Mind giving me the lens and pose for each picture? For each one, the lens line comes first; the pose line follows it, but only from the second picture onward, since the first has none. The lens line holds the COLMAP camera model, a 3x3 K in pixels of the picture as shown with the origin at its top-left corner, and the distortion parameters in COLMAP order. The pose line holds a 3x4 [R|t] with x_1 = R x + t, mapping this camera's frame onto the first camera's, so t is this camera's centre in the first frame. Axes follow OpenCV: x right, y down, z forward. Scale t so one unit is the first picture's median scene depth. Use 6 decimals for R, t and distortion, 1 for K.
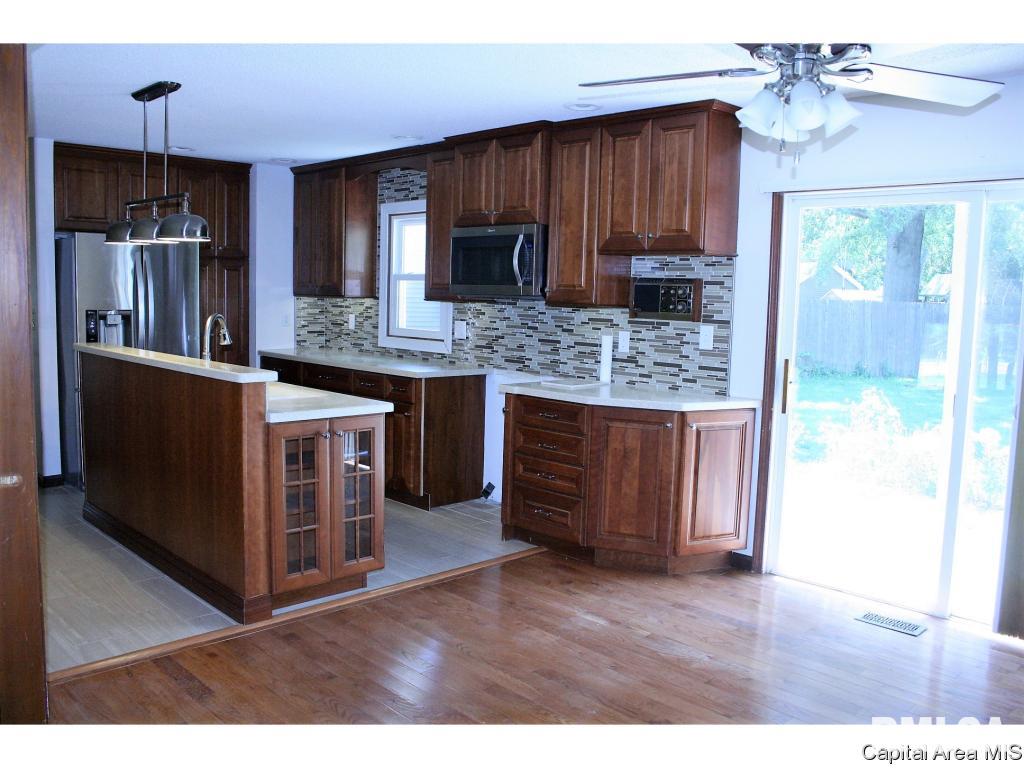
lens RADIAL K [[865.7, 0, 512.0], [0, 865.7, 384.0], [0, 0, 1]] dist [-0.157018, 0.126537]
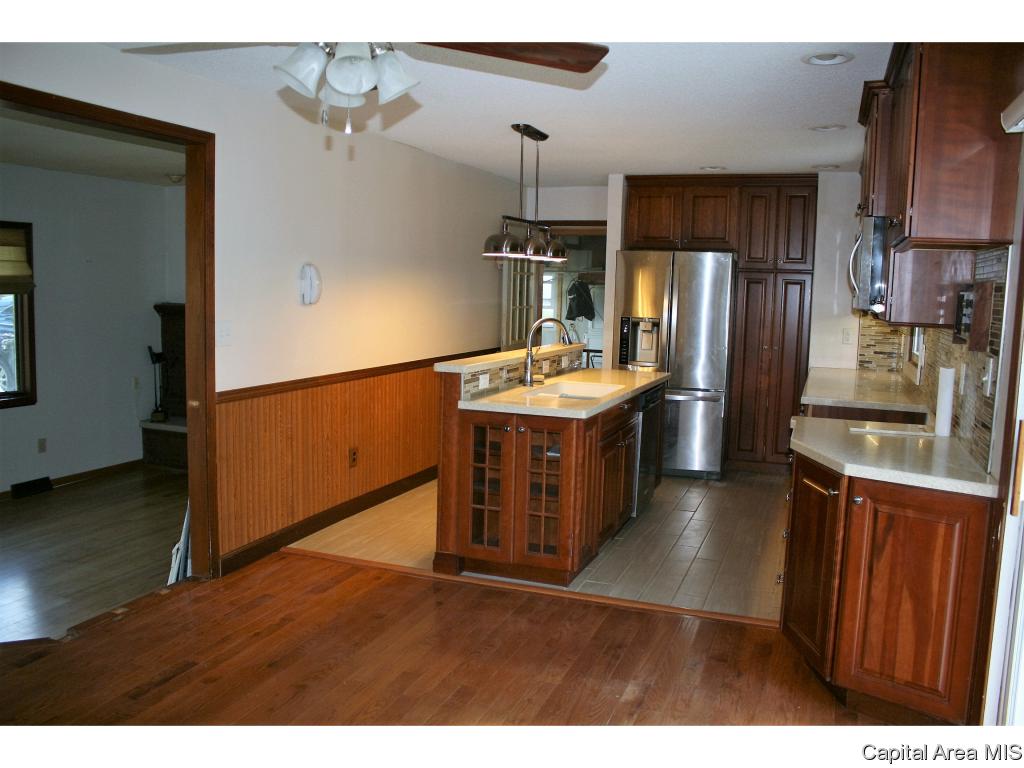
lens RADIAL K [[865.7, 0, 512.0], [0, 865.7, 384.0], [0, 0, 1]] dist [-0.157018, 0.126537]
pose [[0.423421, 0.088527, -0.901597, 0.756013], [-0.111985, 0.992696, 0.044880, -0.045781], [0.898985, 0.081962, 0.430242, 0.511296]]
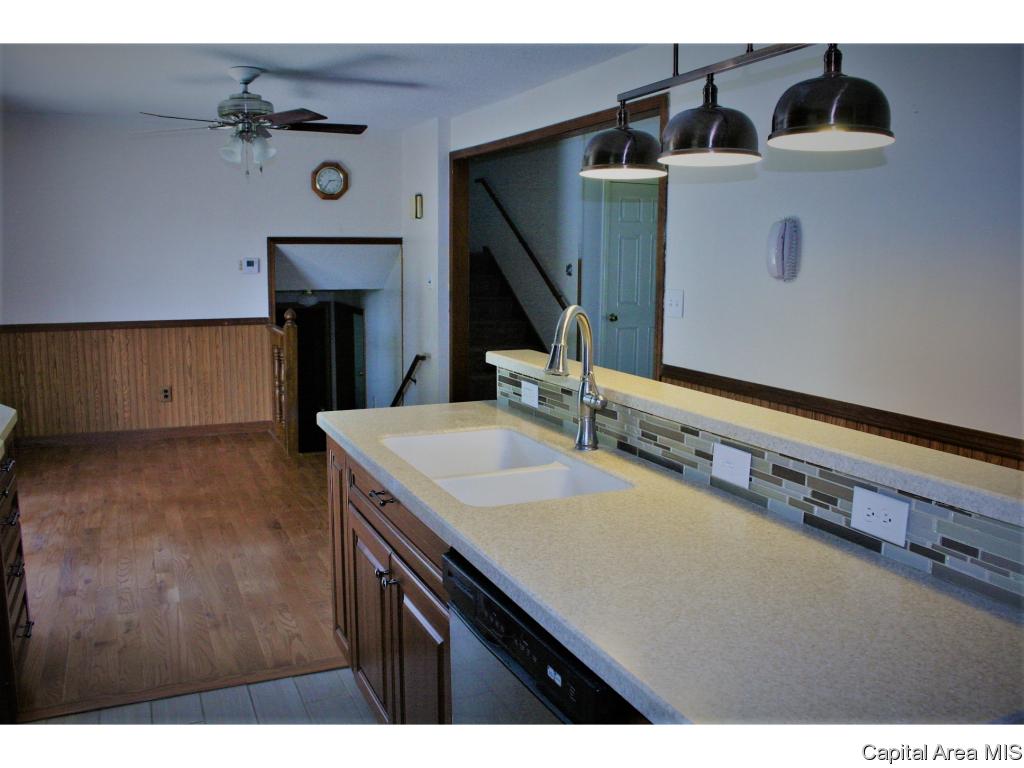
lens RADIAL K [[865.7, 0, 512.0], [0, 865.7, 384.0], [0, 0, 1]] dist [-0.157018, 0.126537]
pose [[-0.939003, -0.082539, 0.333856, -0.547313], [0.006122, 0.966606, 0.256195, -0.187983], [-0.343853, 0.242612, -0.907141, 1.647678]]
